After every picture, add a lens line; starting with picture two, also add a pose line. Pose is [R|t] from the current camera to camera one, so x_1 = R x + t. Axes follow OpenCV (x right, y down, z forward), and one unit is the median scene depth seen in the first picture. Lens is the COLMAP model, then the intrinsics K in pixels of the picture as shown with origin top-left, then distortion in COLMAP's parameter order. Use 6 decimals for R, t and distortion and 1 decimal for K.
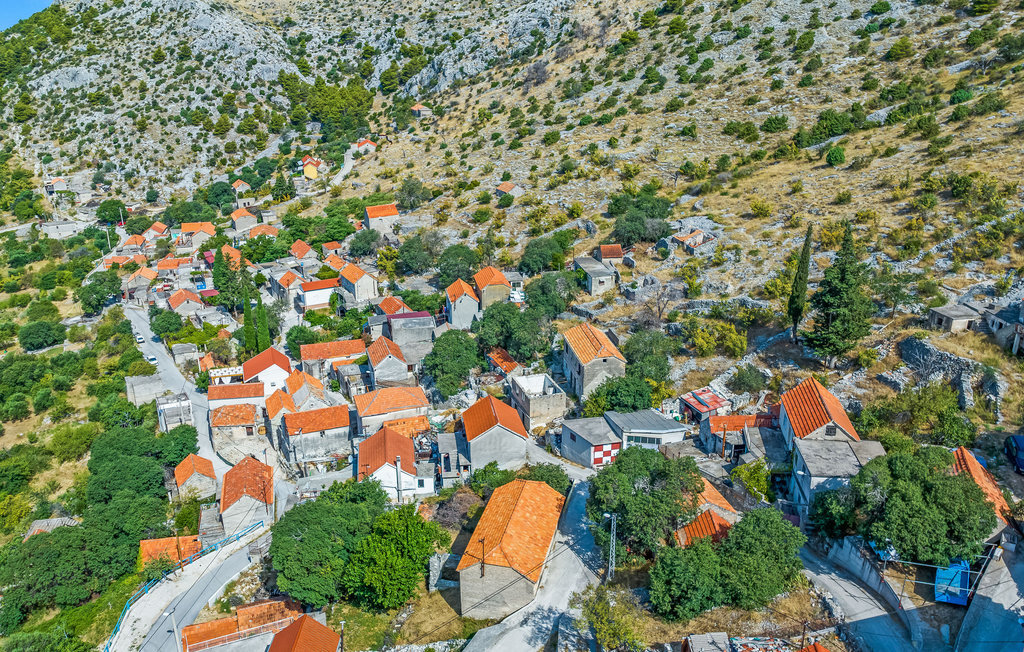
lens RADIAL K [[818.1, 0, 512.0], [0, 818.1, 326.0], [0, 0, 1]] dist [-0.050220, 0.062695]
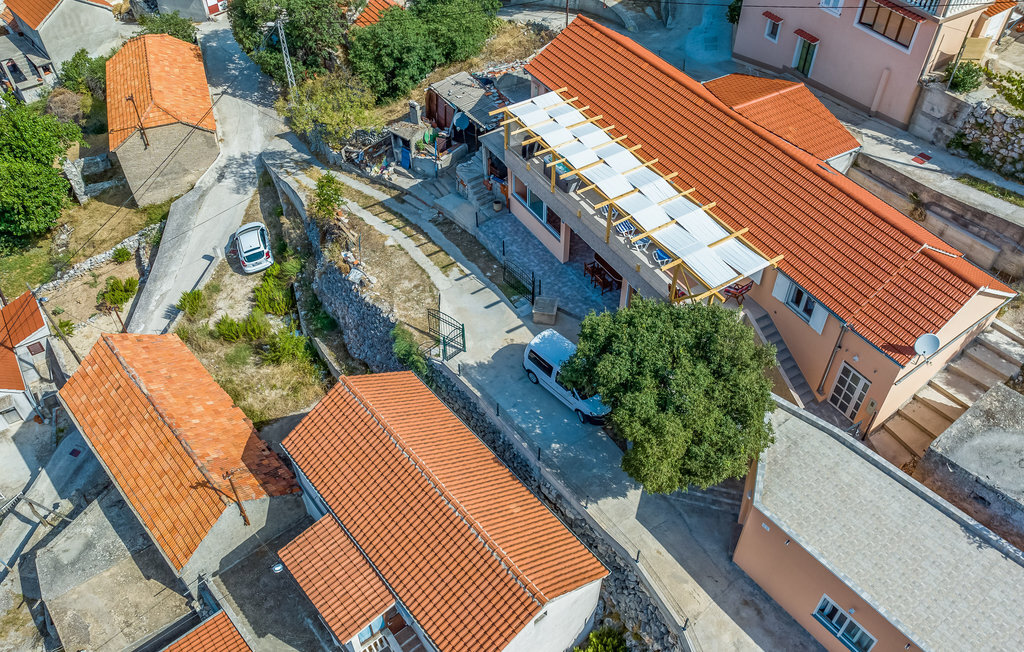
lens RADIAL K [[818.1, 0, 512.0], [0, 818.1, 326.0], [0, 0, 1]] dist [-0.050220, 0.062695]
pose [[0.831263, -0.395880, 0.390232, -0.114240], [0.192728, 0.863716, 0.465672, 0.149178], [-0.521400, -0.311887, 0.794272, 0.113188]]
